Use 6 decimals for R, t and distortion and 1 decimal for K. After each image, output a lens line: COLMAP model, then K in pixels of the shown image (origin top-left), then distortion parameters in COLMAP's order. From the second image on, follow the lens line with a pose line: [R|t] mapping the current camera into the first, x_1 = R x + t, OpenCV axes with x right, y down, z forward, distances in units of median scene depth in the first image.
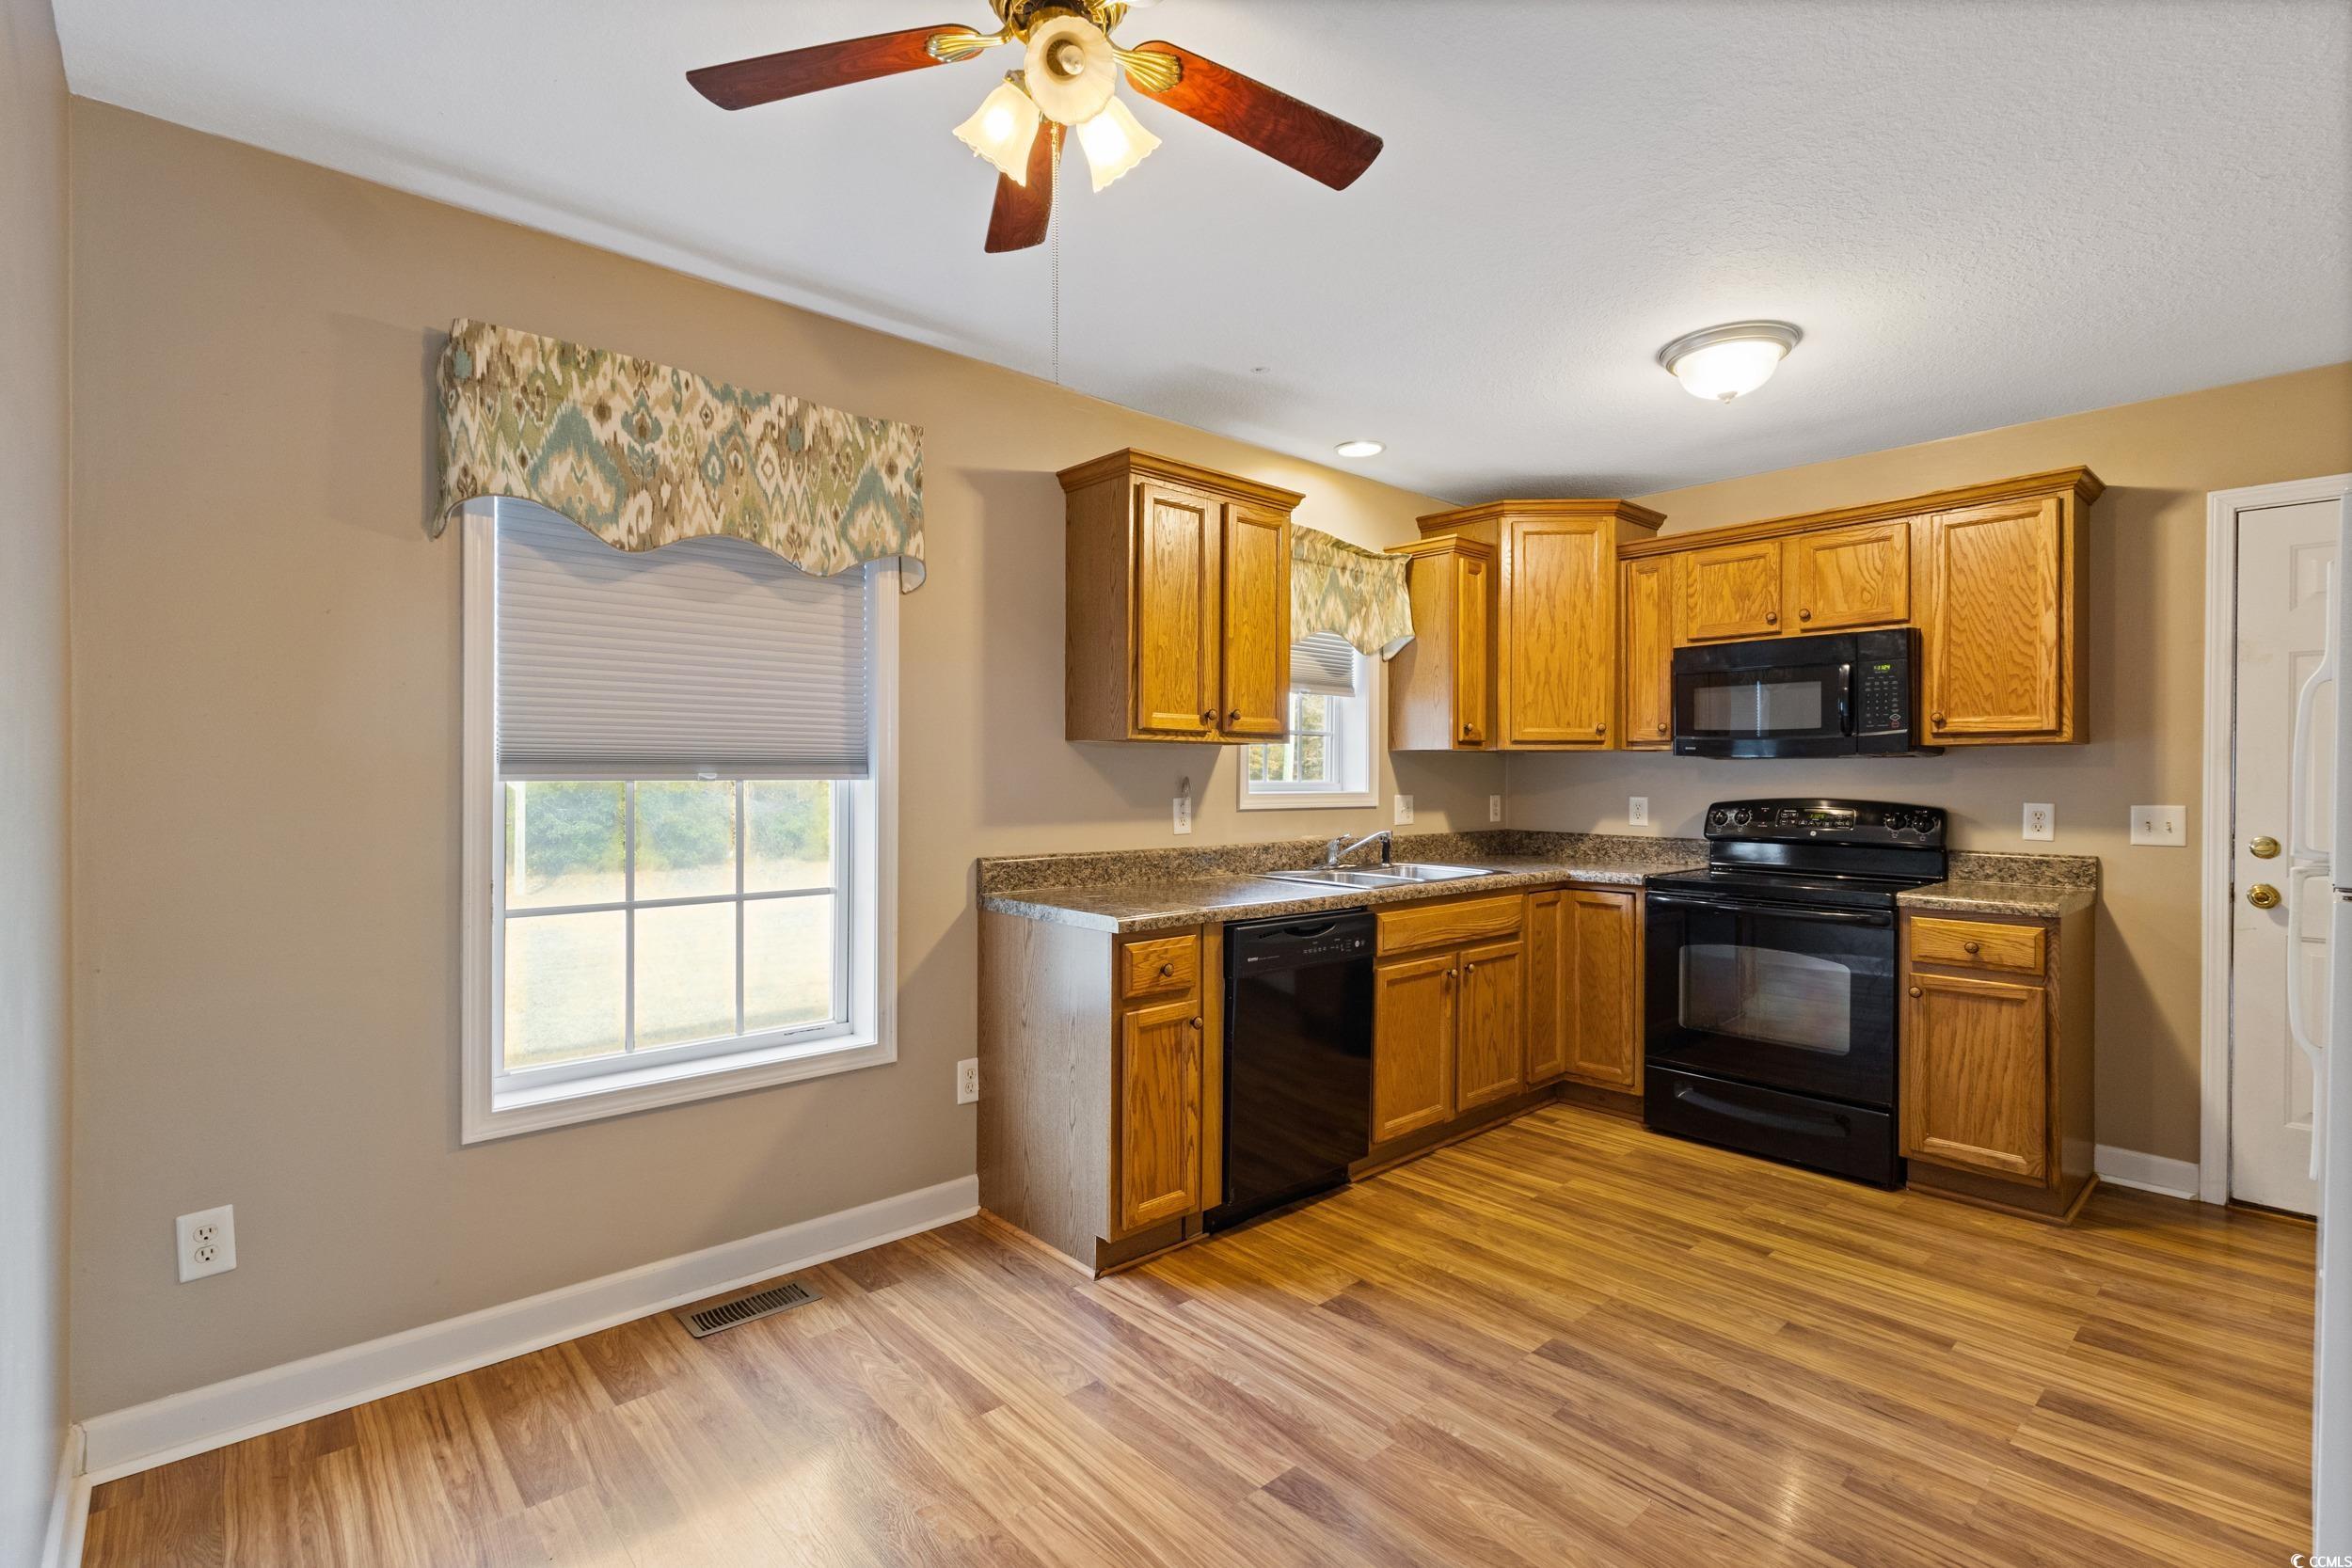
lens RADIAL K [[1072.6, 0, 1163.0], [0, 1072.6, 778.7], [0, 0, 1]] dist [0.000045, 0.000820]
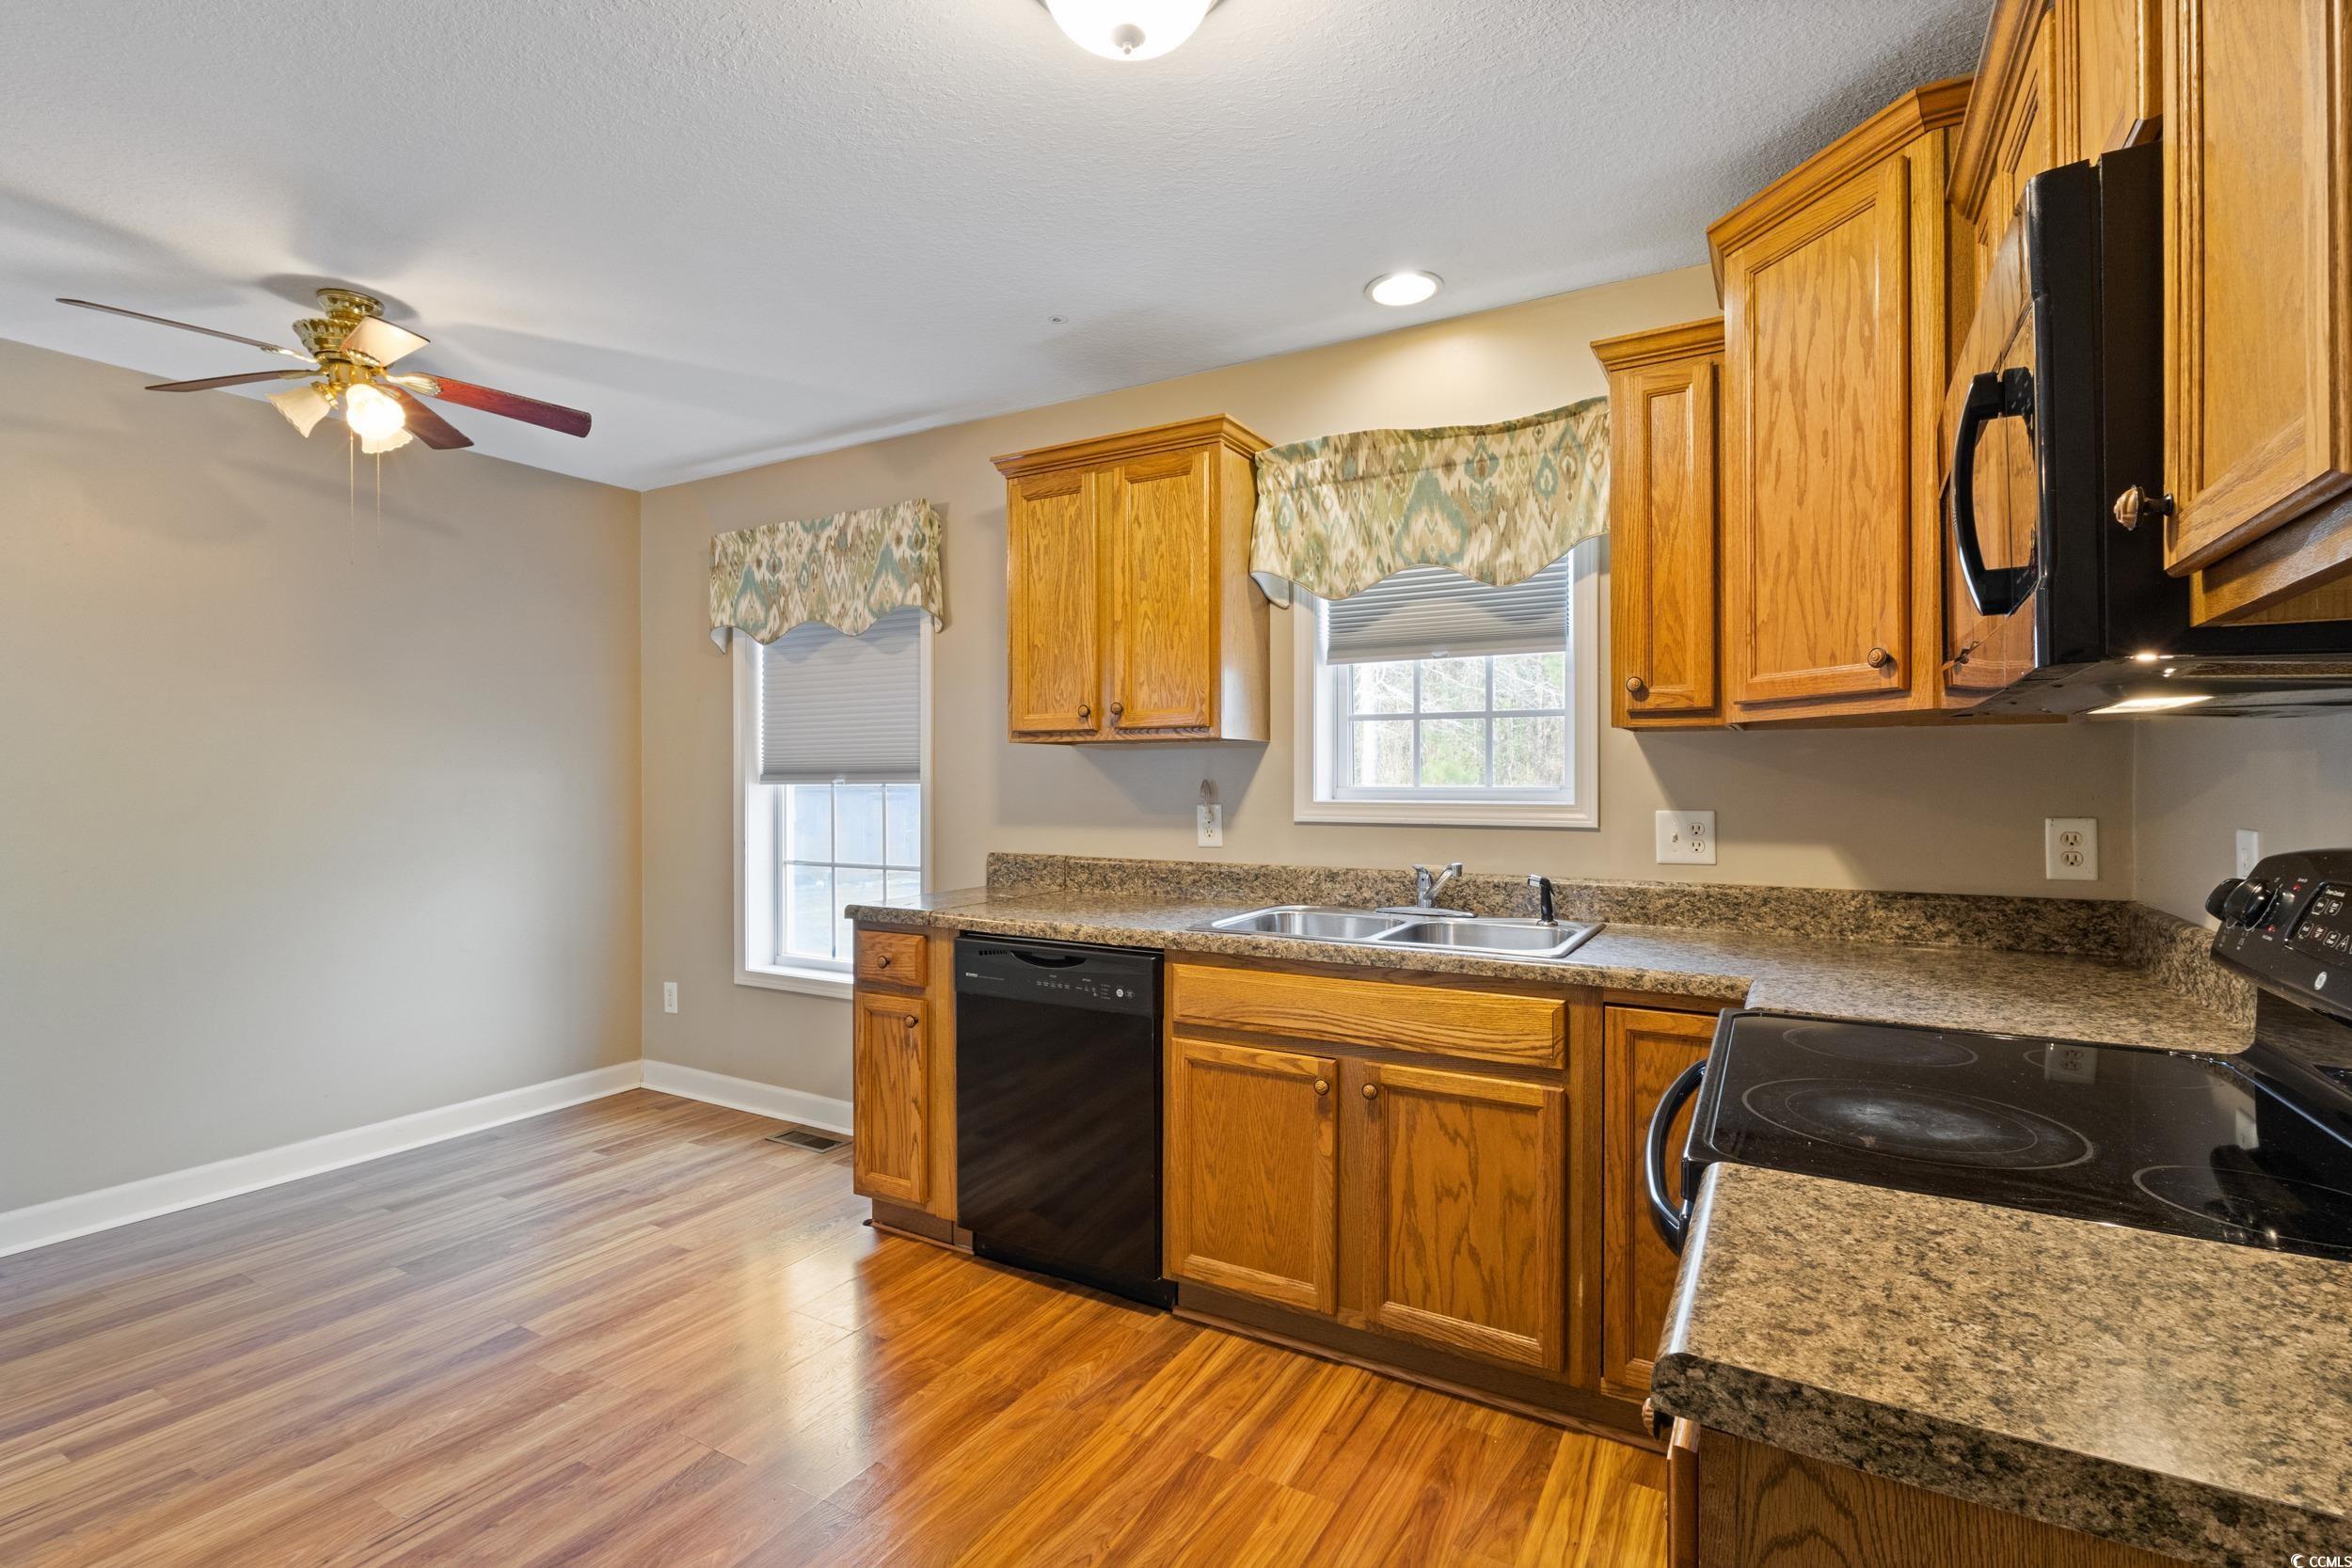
lens RADIAL K [[1088.3, 0, 1167.9], [0, 1088.3, 779.6], [0, 0, 1]] dist [0.002777, 0.001343]
pose [[0.317163, -0.006152, -0.948351, 0.916492], [-0.001242, 0.999975, -0.006903, 0.004200], [0.948370, 0.003367, 0.317148, 0.759622]]
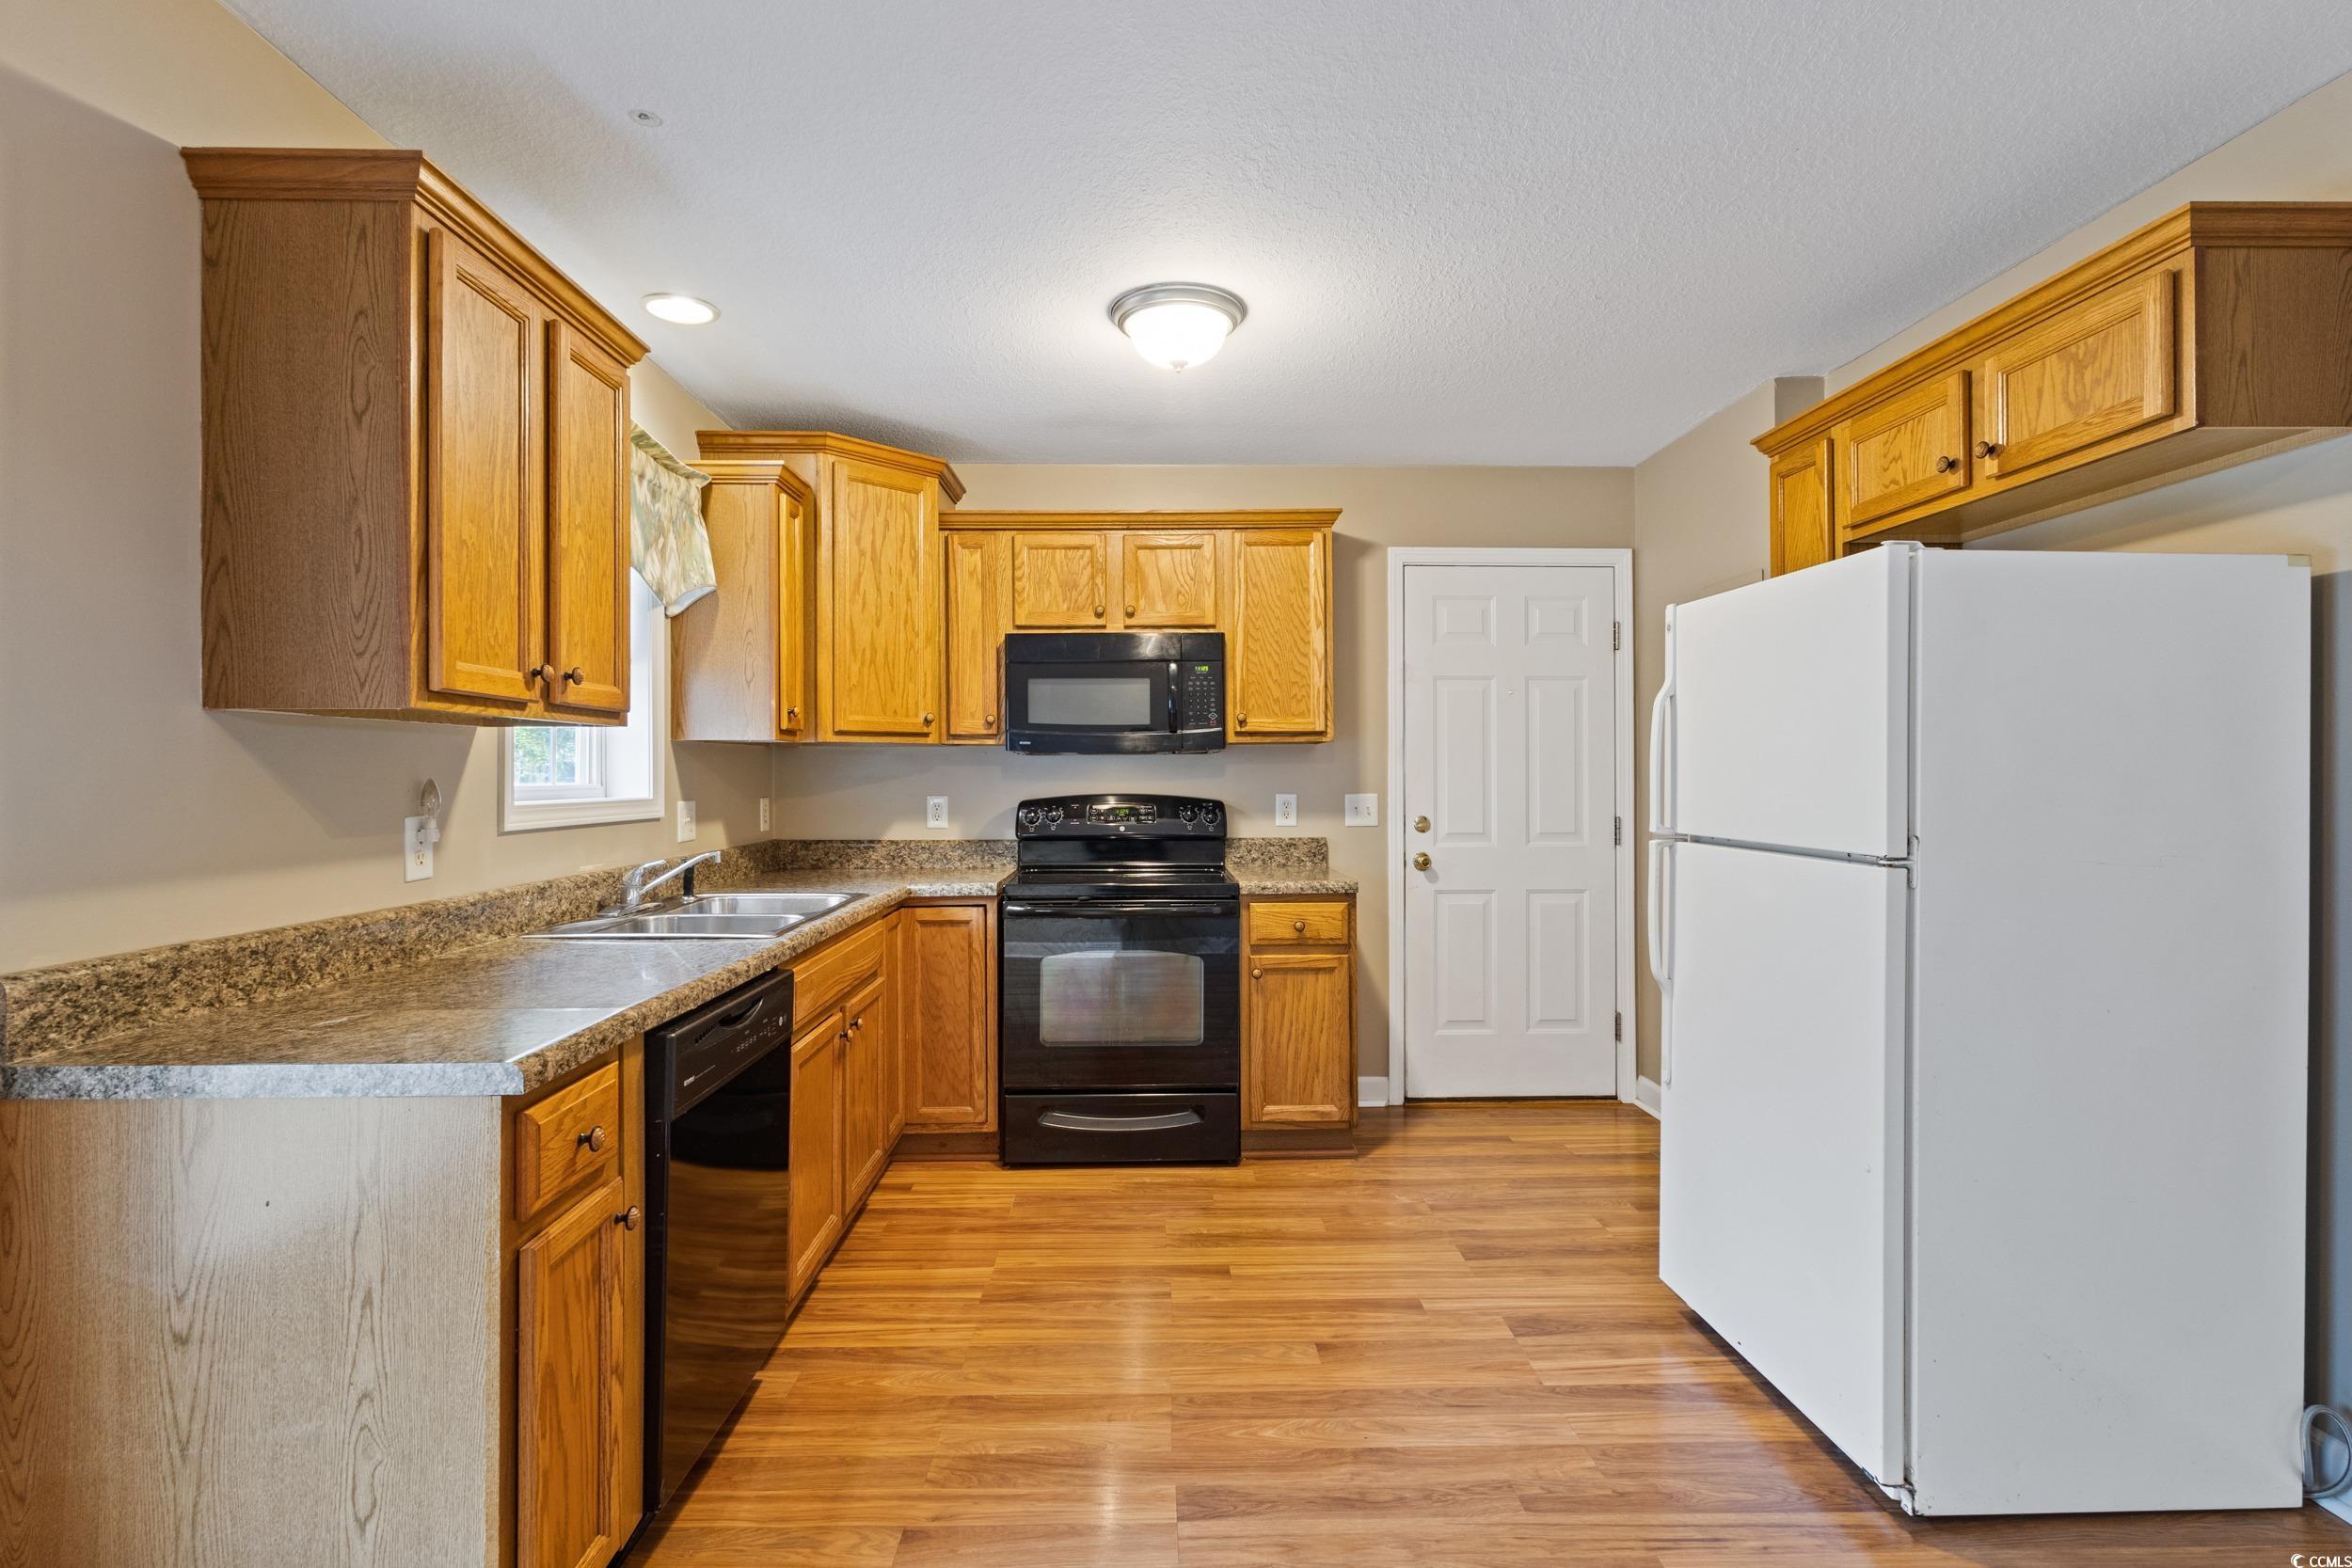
lens RADIAL K [[1102.0, 0, 1163.5], [0, 1102.0, 766.8], [0, 0, 1]] dist [0.001119, 0.000858]
pose [[0.649502, -0.002577, 0.760356, -0.188379], [0.009372, 0.999945, -0.004617, -0.002477], [-0.760302, 0.010125, 0.649491, 0.346561]]
